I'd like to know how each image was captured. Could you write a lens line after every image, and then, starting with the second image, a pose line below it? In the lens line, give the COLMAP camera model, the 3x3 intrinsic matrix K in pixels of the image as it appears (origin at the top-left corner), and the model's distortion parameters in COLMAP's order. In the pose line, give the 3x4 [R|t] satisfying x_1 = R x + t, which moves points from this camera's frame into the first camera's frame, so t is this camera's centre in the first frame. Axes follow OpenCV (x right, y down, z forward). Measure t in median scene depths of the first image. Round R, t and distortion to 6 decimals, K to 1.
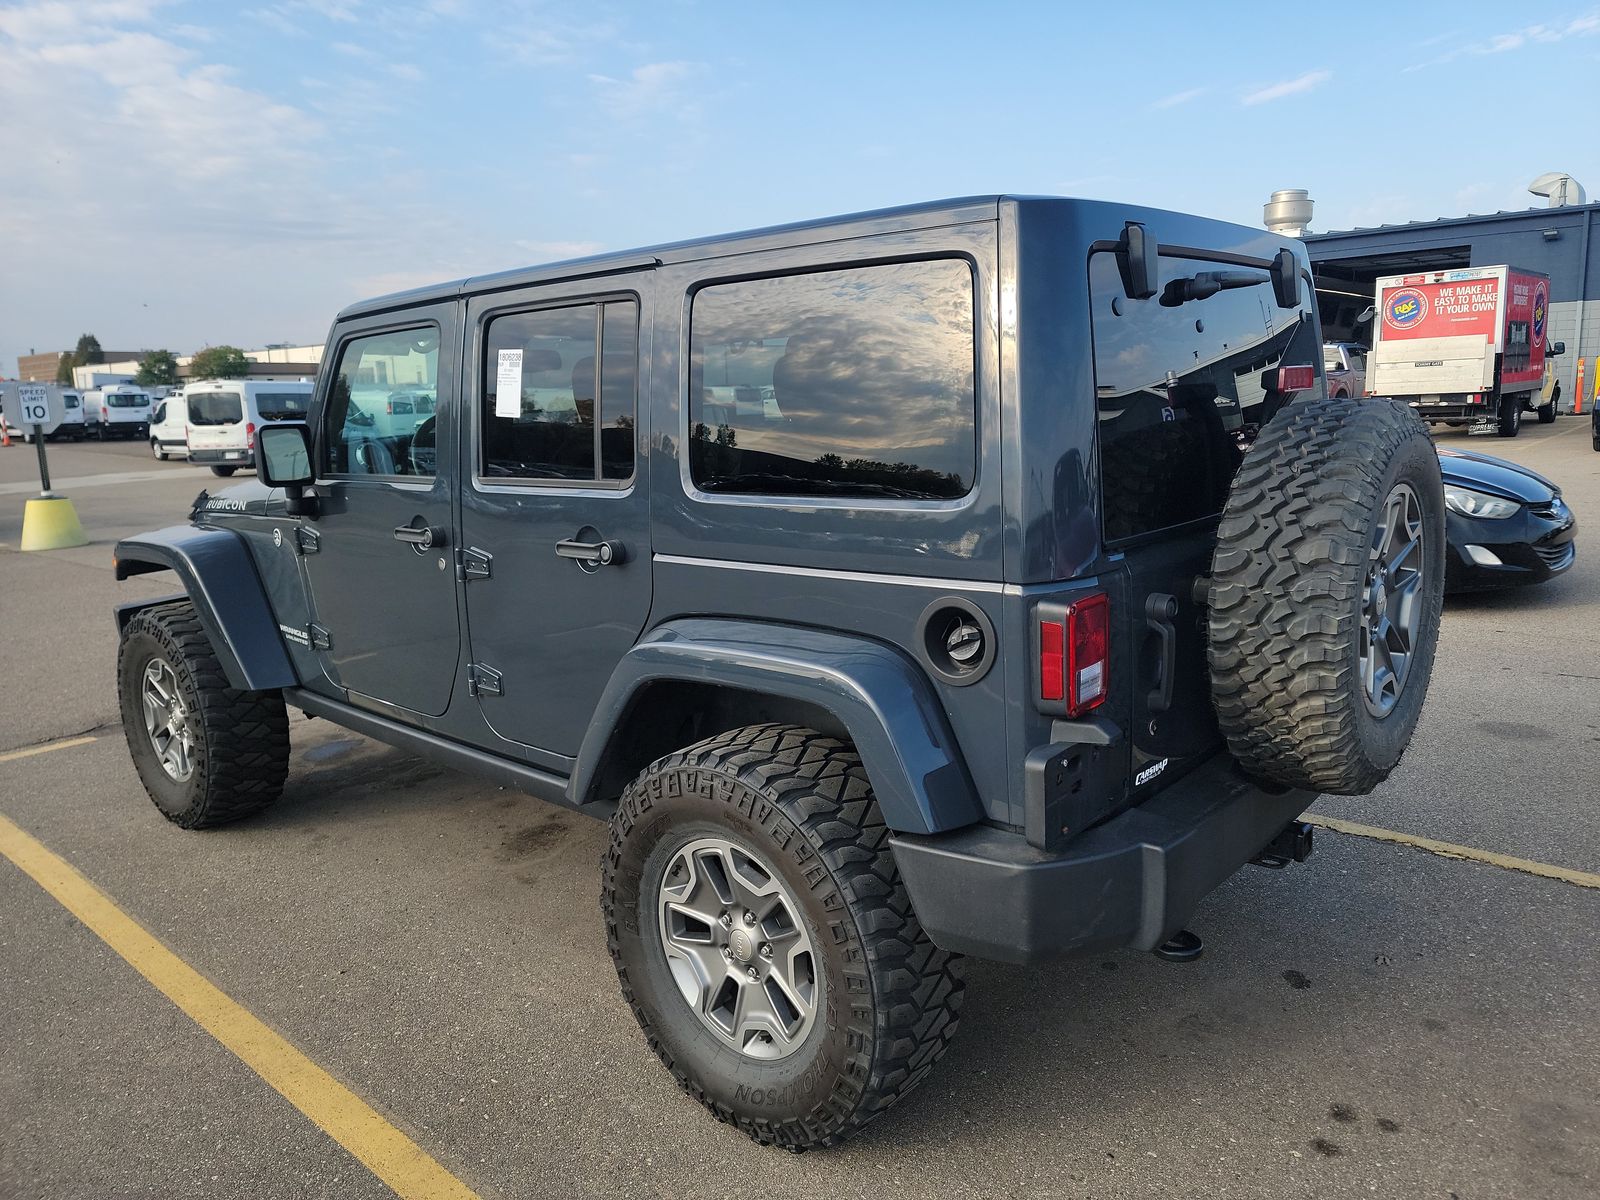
lens RADIAL K [[1174.2, 0, 805.5], [0, 1174.2, 600.3], [0, 0, 1]] dist [0.093394, -0.106336]
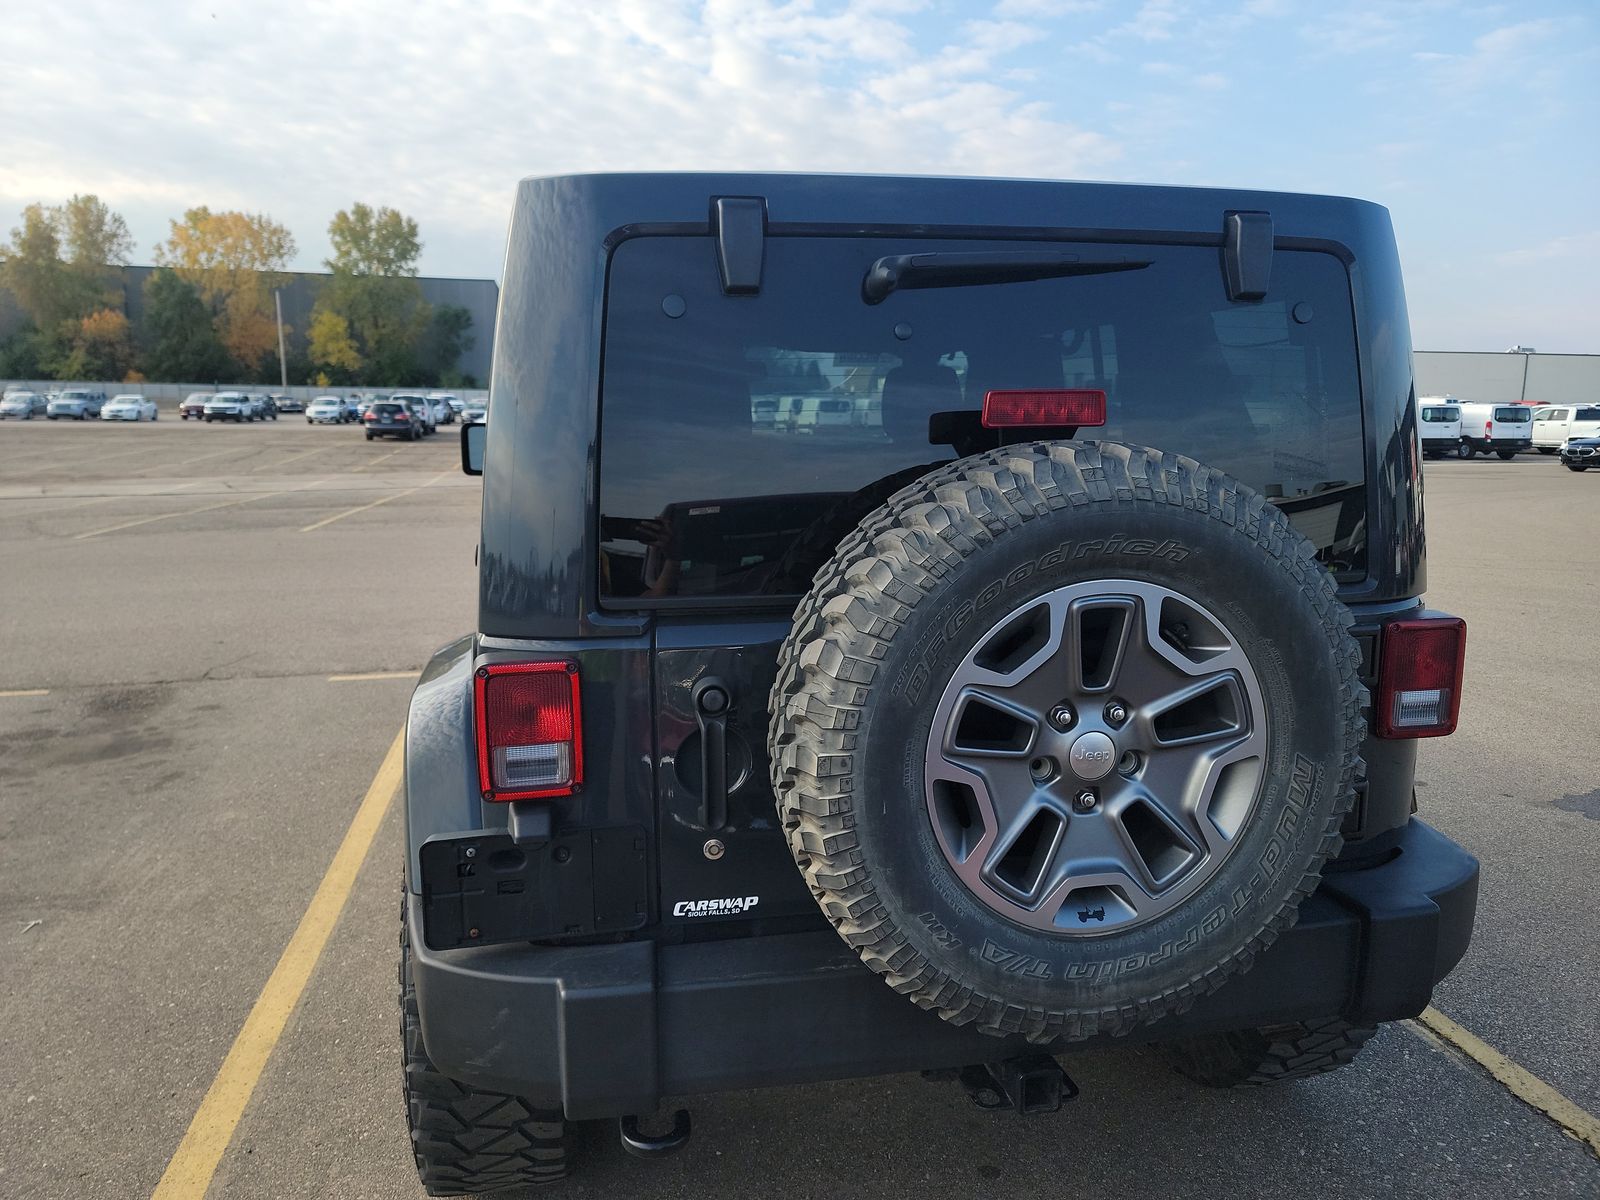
lens RADIAL K [[1174.2, 0, 805.5], [0, 1174.2, 600.3], [0, 0, 1]] dist [0.093394, -0.106336]
pose [[0.758133, 0.134143, -0.638153, 0.104997], [-0.140640, 0.989217, 0.040856, -0.012119], [0.636753, 0.058776, 0.768825, 0.057206]]
